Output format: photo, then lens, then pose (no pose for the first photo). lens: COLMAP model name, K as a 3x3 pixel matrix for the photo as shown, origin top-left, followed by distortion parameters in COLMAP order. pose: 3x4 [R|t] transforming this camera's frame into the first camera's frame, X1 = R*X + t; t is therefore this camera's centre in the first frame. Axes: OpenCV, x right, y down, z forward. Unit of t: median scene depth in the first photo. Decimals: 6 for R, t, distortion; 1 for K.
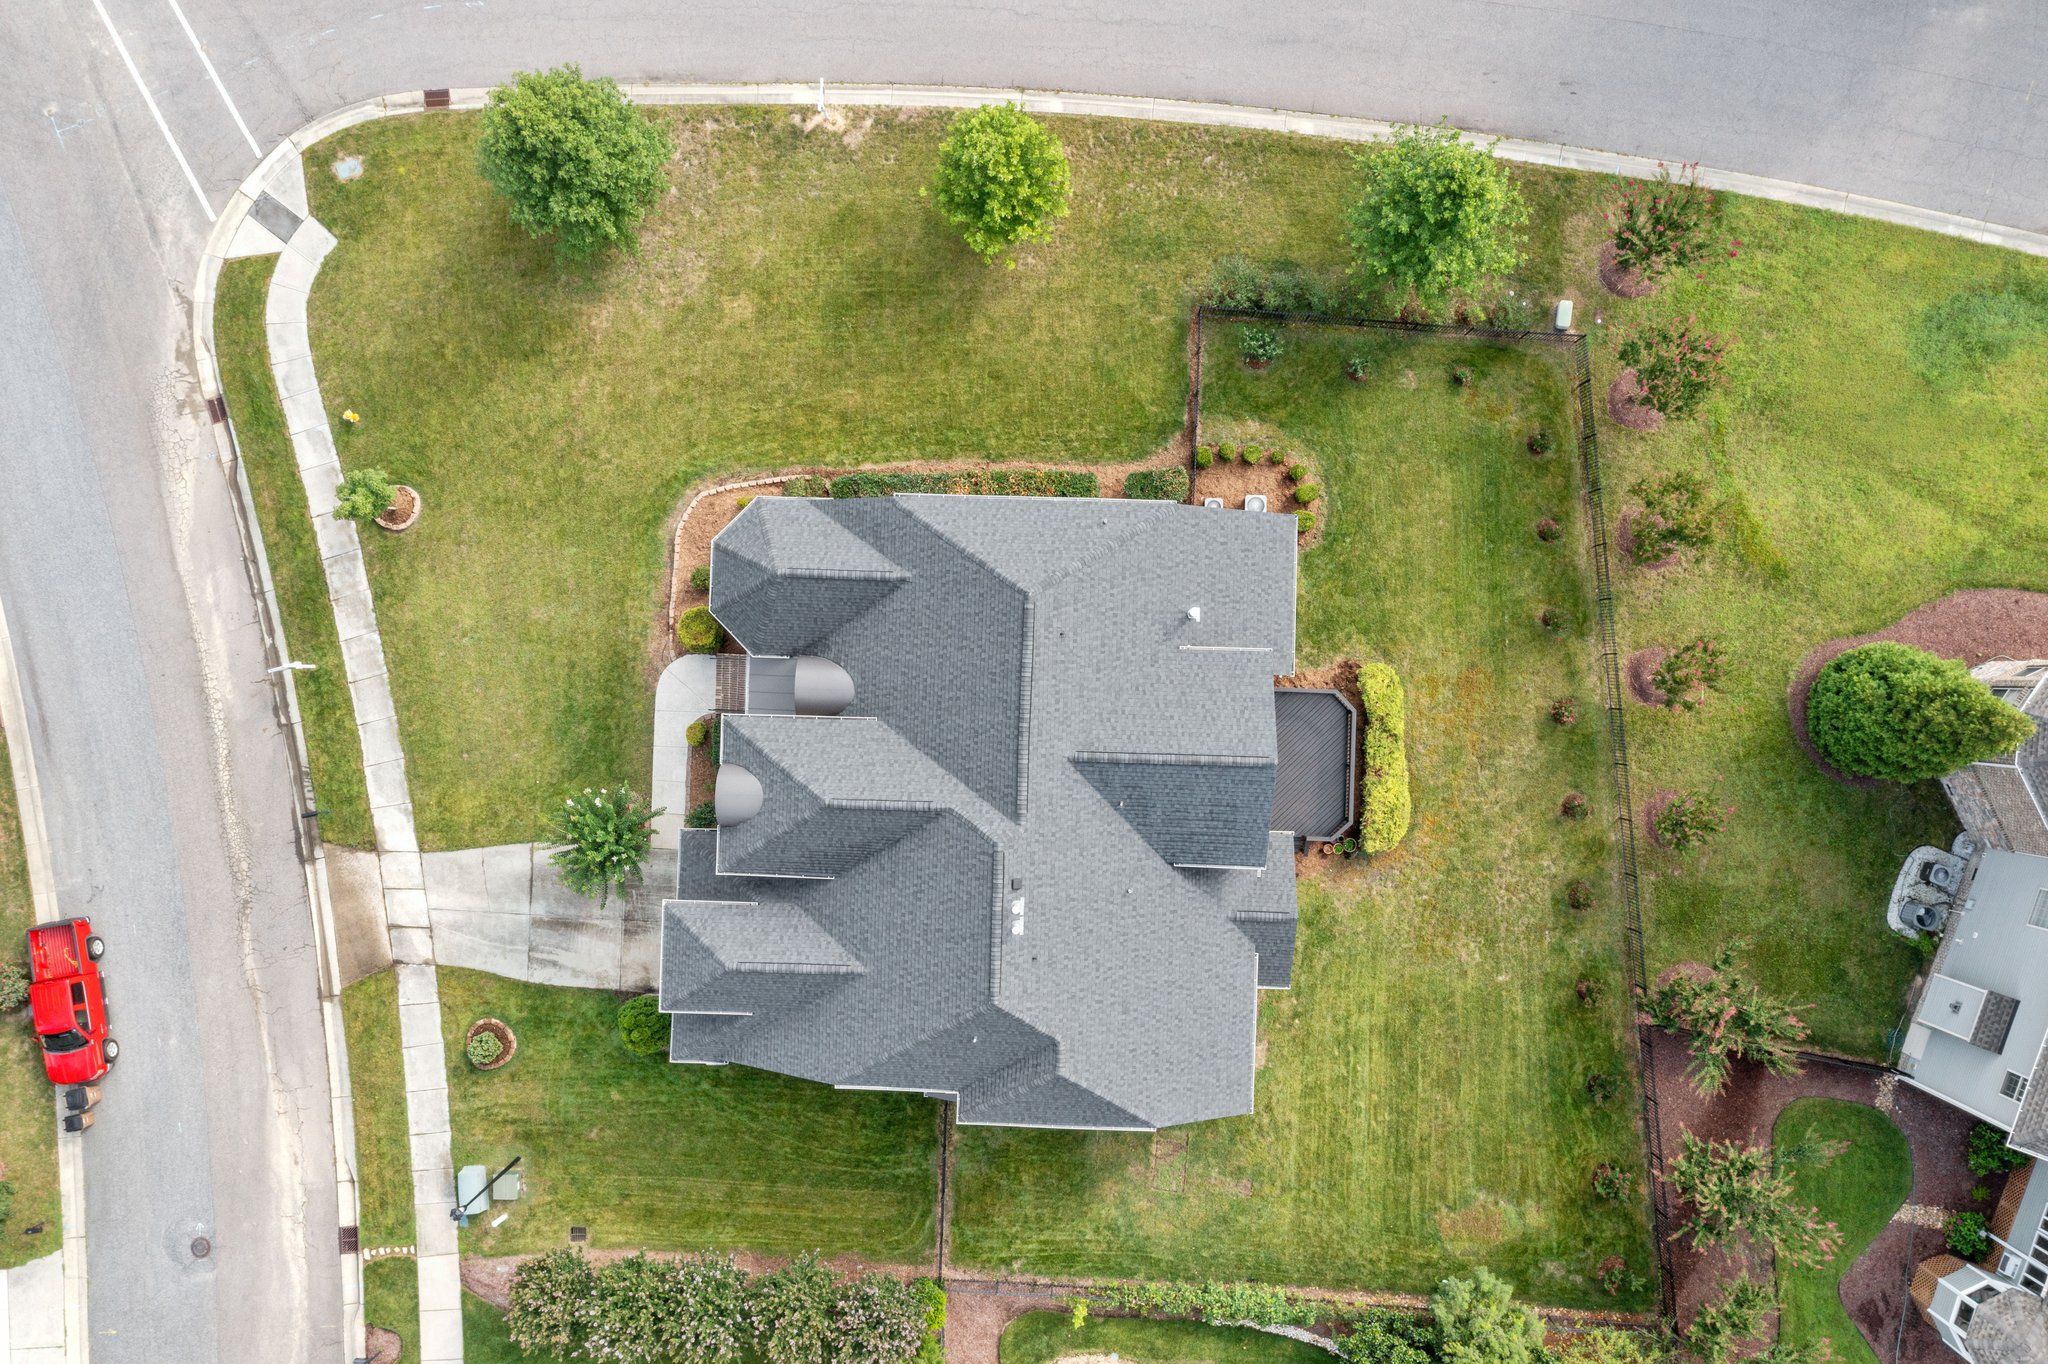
lens RADIAL K [[1612.0, 0, 1024.0], [0, 1612.0, 682.0], [0, 0, 1]] dist [-0.005455, -0.000138]
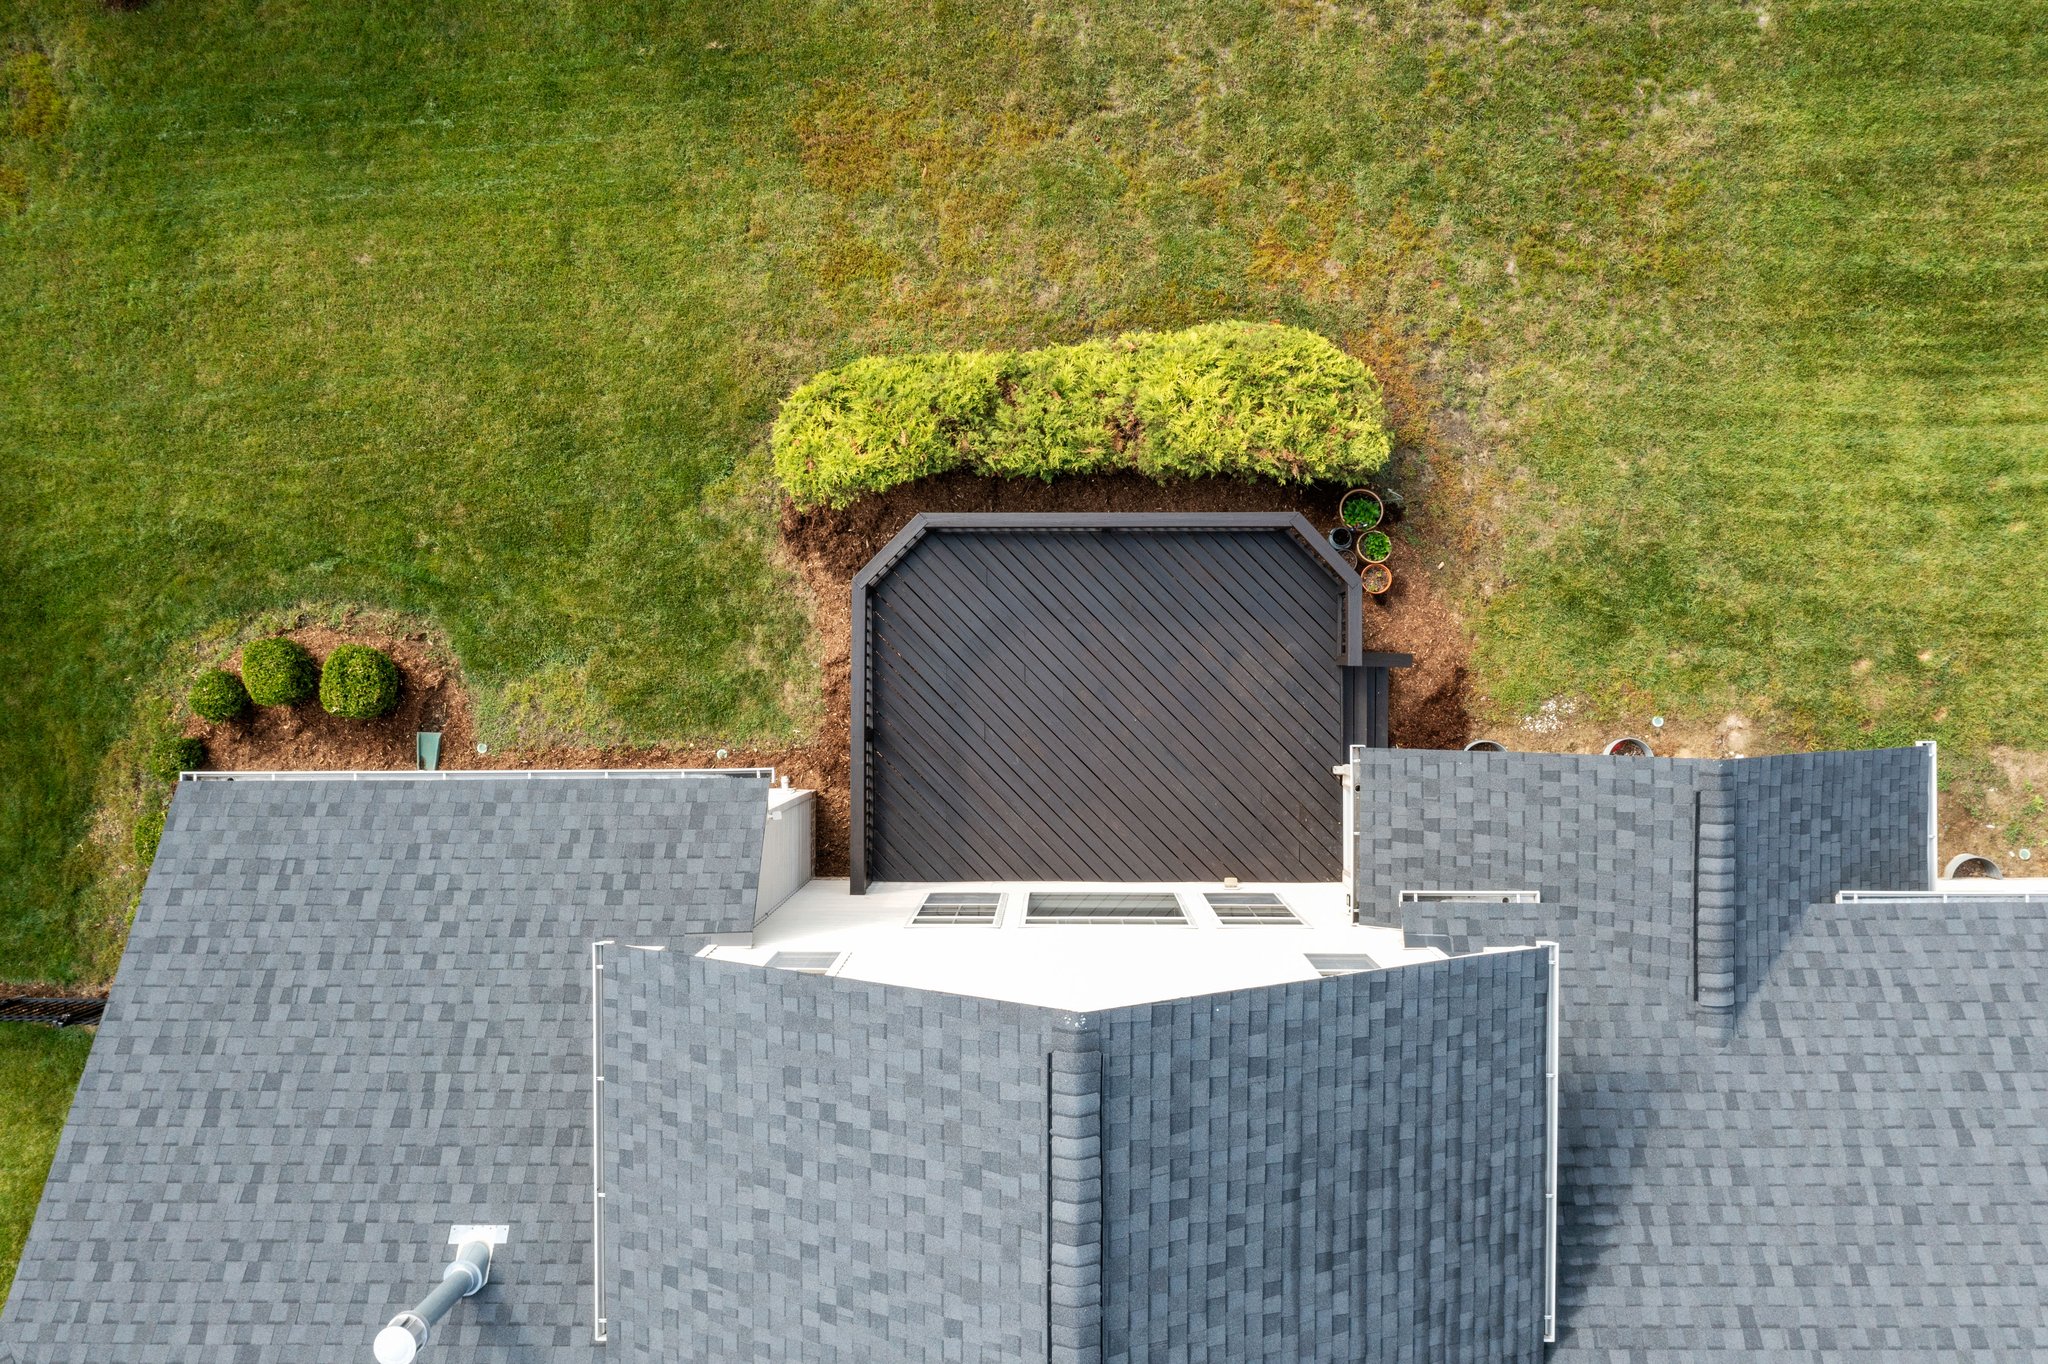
lens RADIAL K [[1612.0, 0, 1024.0], [0, 1612.0, 682.0], [0, 0, 1]] dist [-0.005455, -0.000138]
pose [[-0.029328, -0.999348, 0.021058, 0.165242], [0.999266, -0.029832, -0.024020, 0.042542], [0.024632, 0.020338, 0.999490, 0.690581]]
